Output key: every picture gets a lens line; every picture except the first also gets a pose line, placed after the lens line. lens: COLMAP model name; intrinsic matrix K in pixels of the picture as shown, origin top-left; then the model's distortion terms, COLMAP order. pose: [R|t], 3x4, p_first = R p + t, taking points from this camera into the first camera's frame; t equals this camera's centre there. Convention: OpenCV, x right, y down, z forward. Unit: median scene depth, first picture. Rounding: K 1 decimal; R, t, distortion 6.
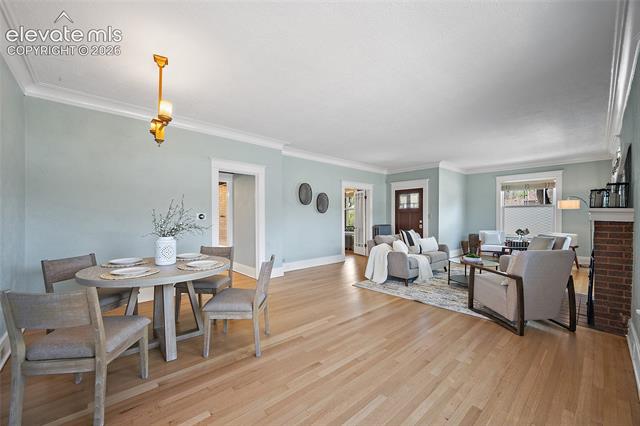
lens RADIAL K [[252.1, 0, 318.8], [0, 252.1, 216.2], [0, 0, 1]] dist [-0.000529, -0.000129]
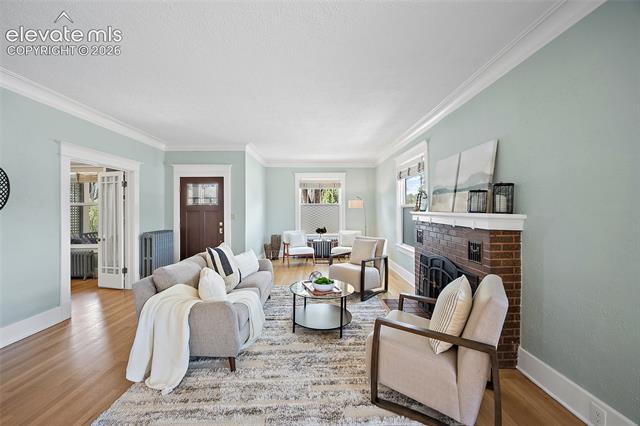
lens RADIAL K [[251.2, 0, 316.9], [0, 251.2, 209.9], [0, 0, 1]] dist [-0.003154, -0.000414]
pose [[0.664870, -0.000910, 0.746958, 0.057987], [0.002812, 0.999995, -0.001285, -0.016739], [-0.746954, 0.002955, 0.664870, 0.335760]]
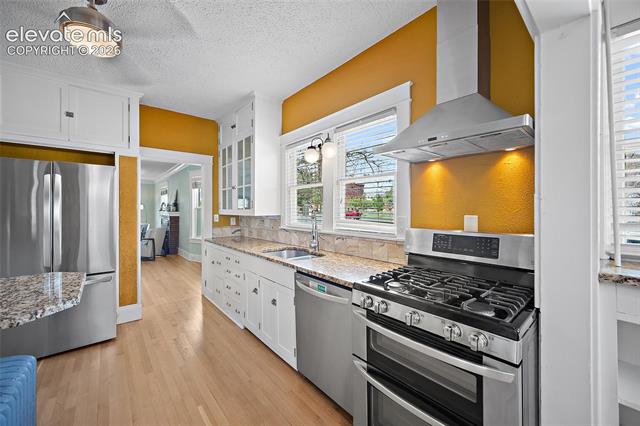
lens RADIAL K [[251.2, 0, 316.9], [0, 251.2, 209.9], [0, 0, 1]] dist [-0.003154, -0.000414]
pose [[0.034054, 0.001043, 0.999419, -0.640867], [0.001418, 0.999998, -0.001092, -0.018750], [-0.999419, 0.001454, 0.034052, -0.289251]]
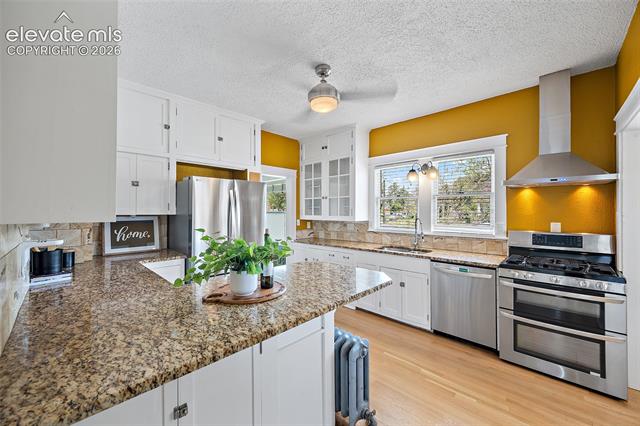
lens RADIAL K [[251.2, 0, 316.9], [0, 251.2, 209.9], [0, 0, 1]] dist [-0.003154, -0.000414]
pose [[-0.061116, 0.011063, 0.998069, -0.749738], [-0.002215, 0.999935, -0.011220, -0.027057], [-0.998128, -0.002897, -0.061088, -0.060315]]
